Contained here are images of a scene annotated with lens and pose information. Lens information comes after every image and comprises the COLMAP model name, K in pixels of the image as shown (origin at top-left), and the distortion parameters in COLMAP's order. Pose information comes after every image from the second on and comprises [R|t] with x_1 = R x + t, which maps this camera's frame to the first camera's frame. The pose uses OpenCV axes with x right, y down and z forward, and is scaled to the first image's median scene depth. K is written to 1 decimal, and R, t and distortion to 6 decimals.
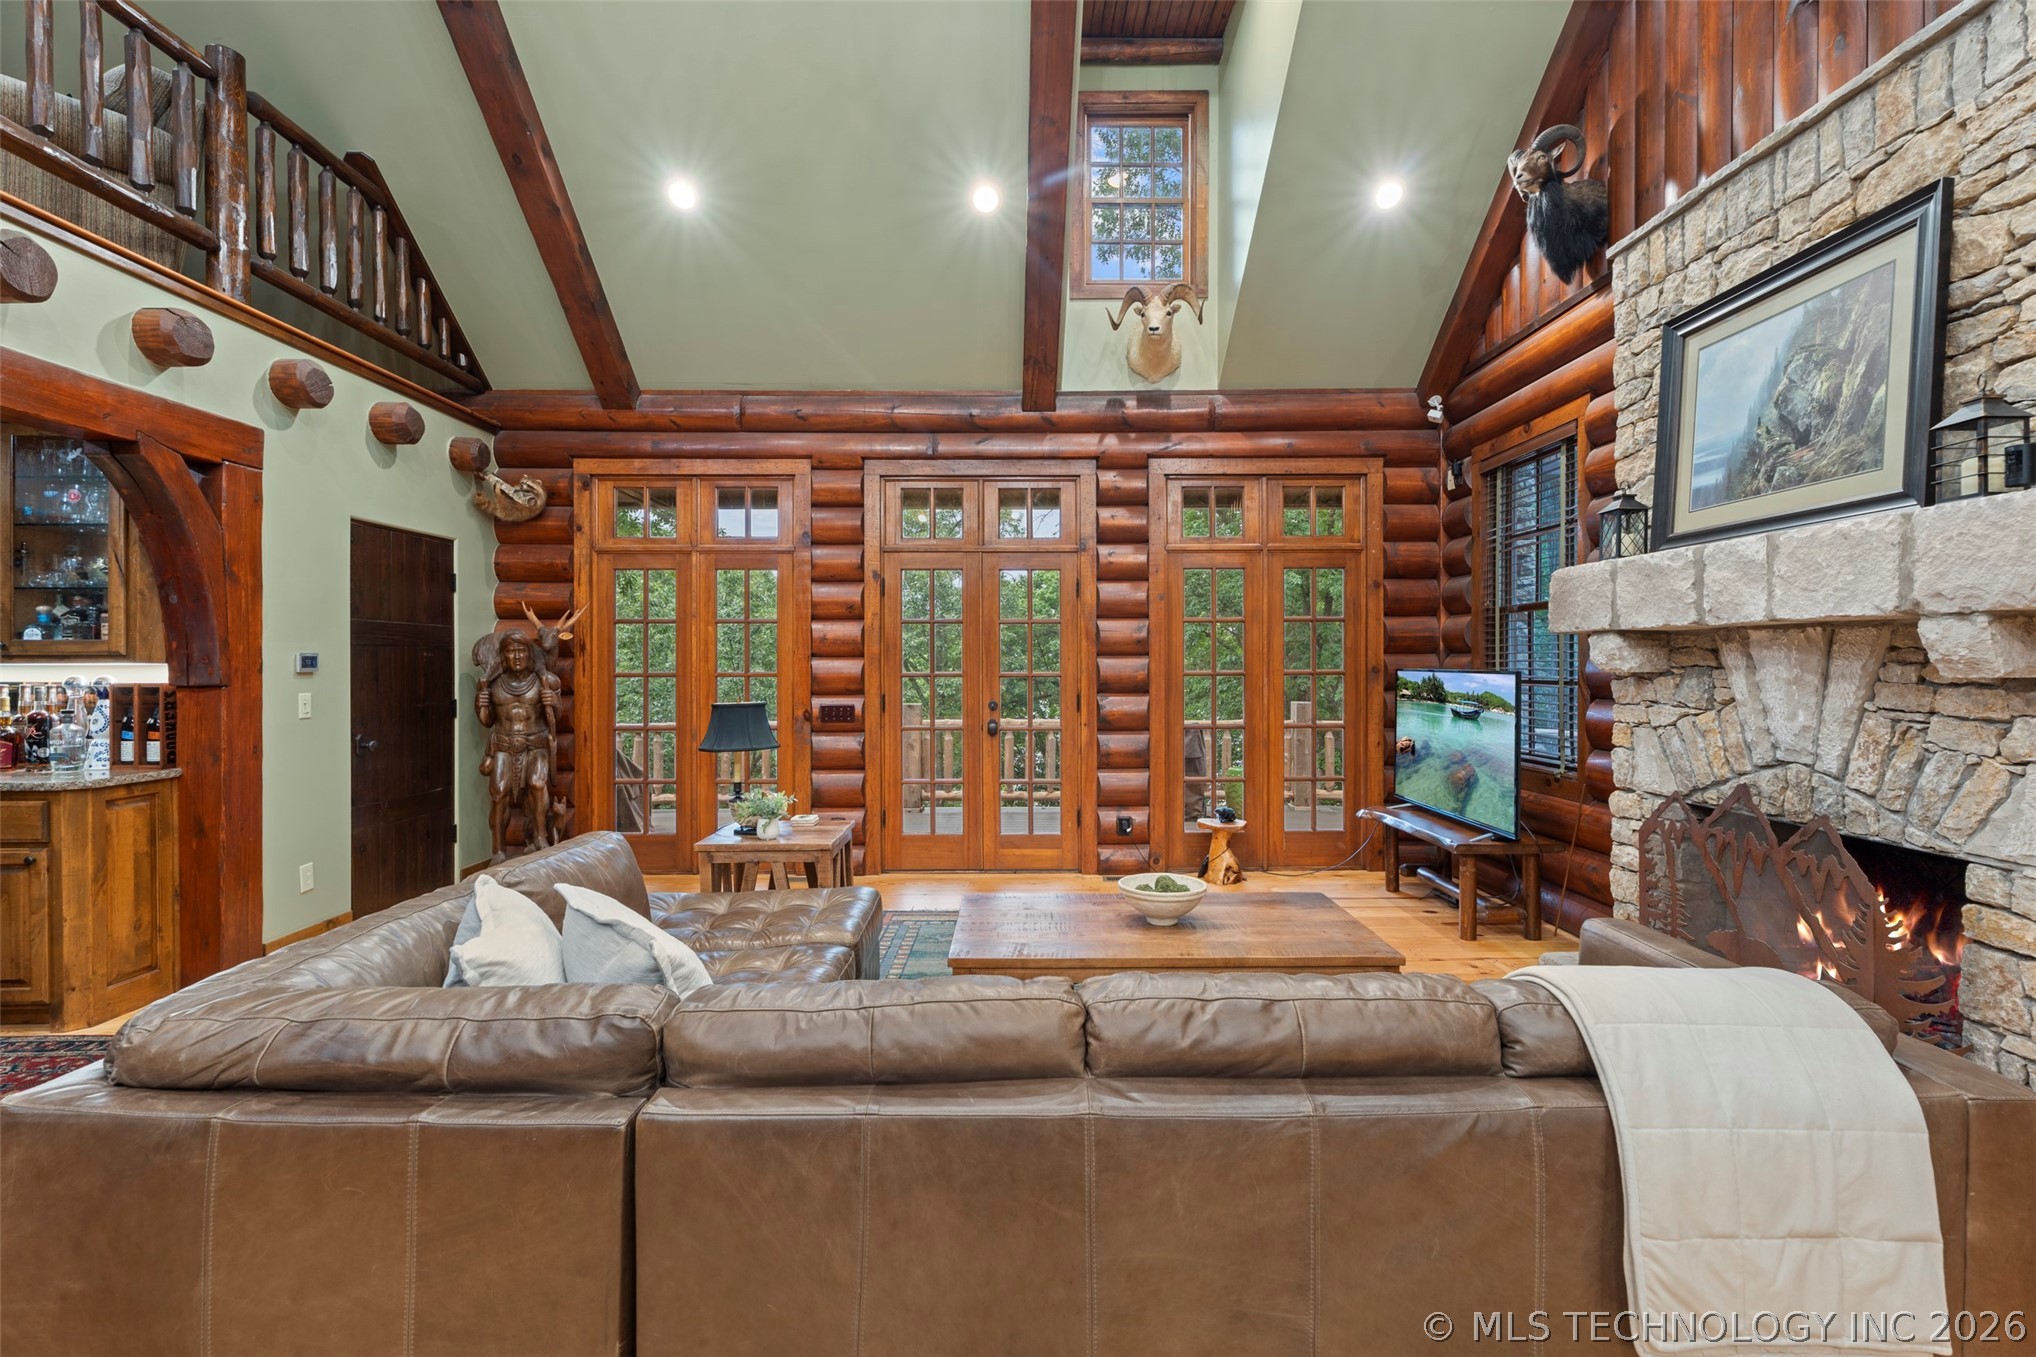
lens RADIAL K [[901.0, 0, 1033.0], [0, 901.0, 670.2], [0, 0, 1]] dist [0.001141, -0.001406]
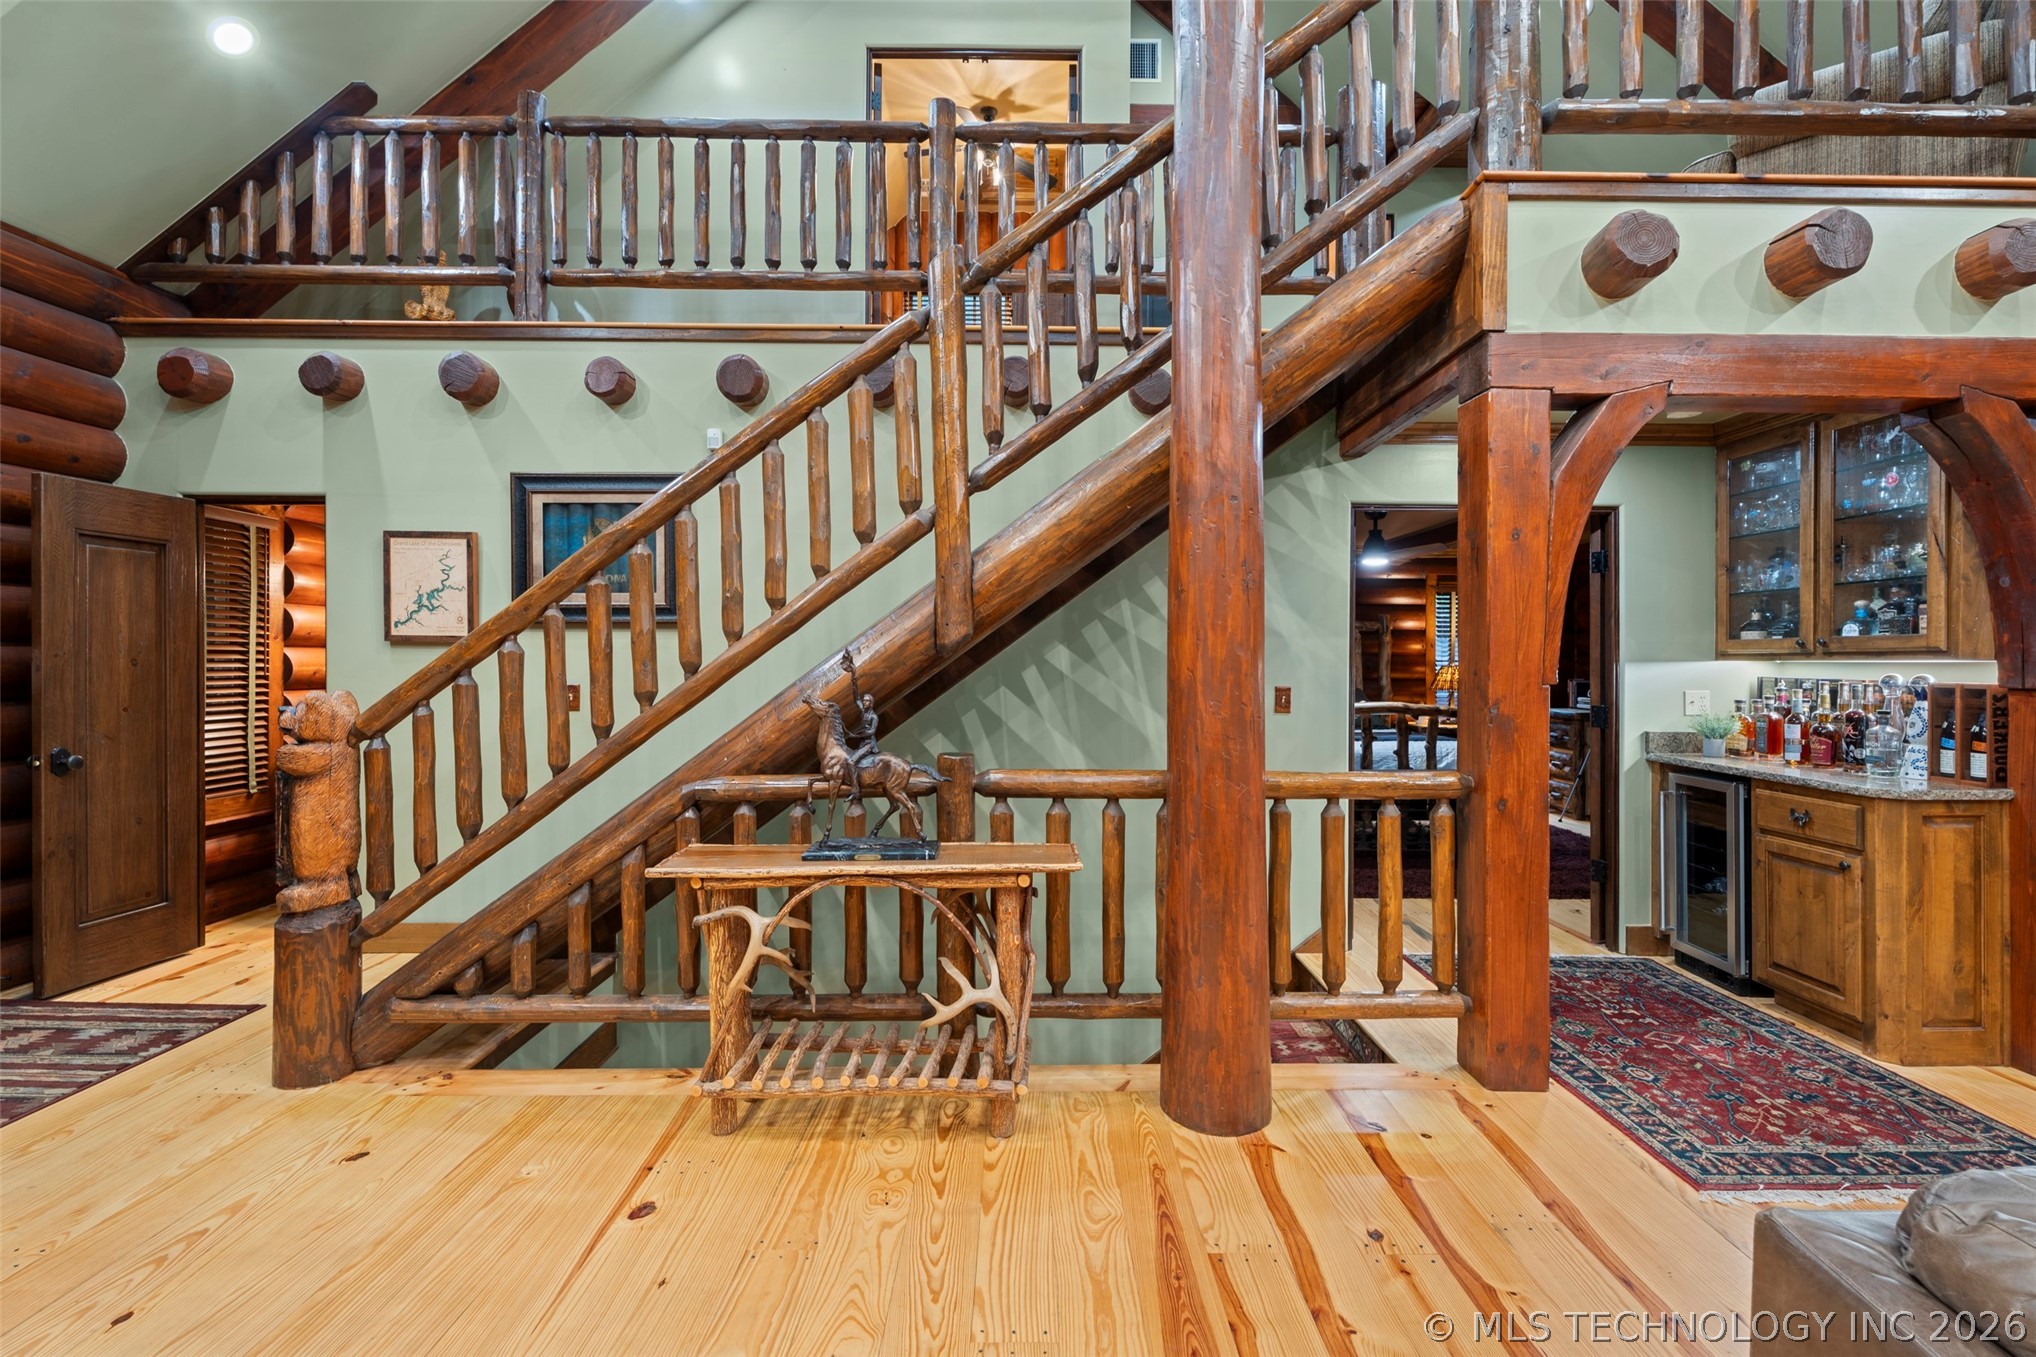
lens RADIAL K [[910.6, 0, 1029.0], [0, 910.6, 657.9], [0, 0, 1]] dist [-0.000359, -0.000998]
pose [[-0.011270, -0.001655, -0.999935, -0.120567], [-0.007895, 0.999968, -0.001566, -0.001682], [0.999905, 0.007877, -0.011283, 0.125304]]
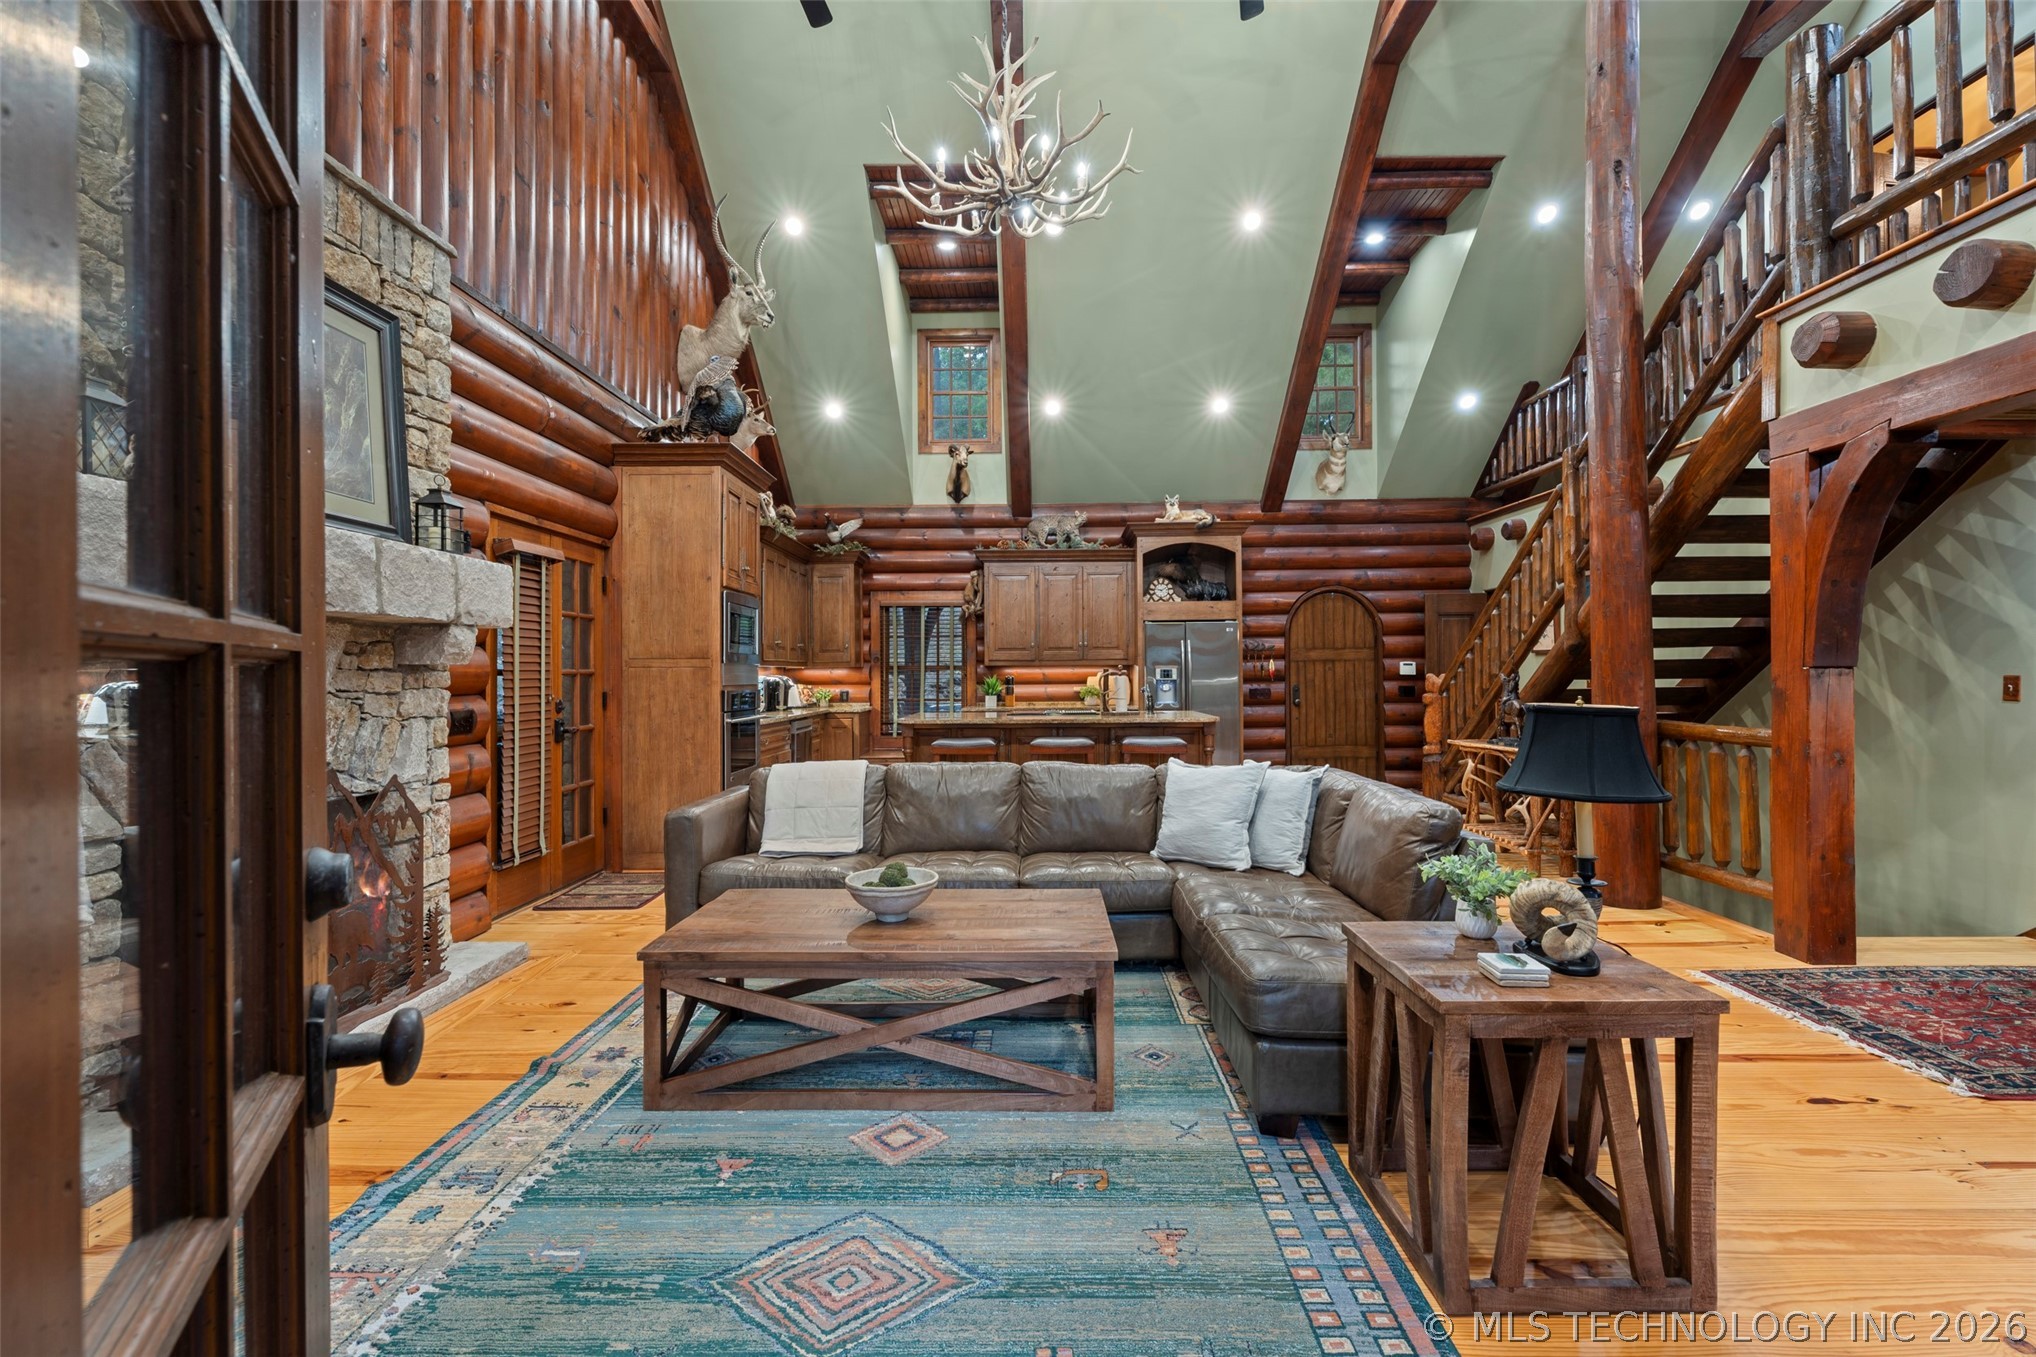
lens RADIAL K [[904.5, 0, 1027.2], [0, 904.5, 671.4], [0, 0, 1]] dist [0.001525, -0.000238]
pose [[-0.999552, 0.005691, 0.029381, -0.022870], [0.005778, 0.999979, 0.002873, 0.013773], [-0.029364, 0.003041, -0.999564, 1.652107]]
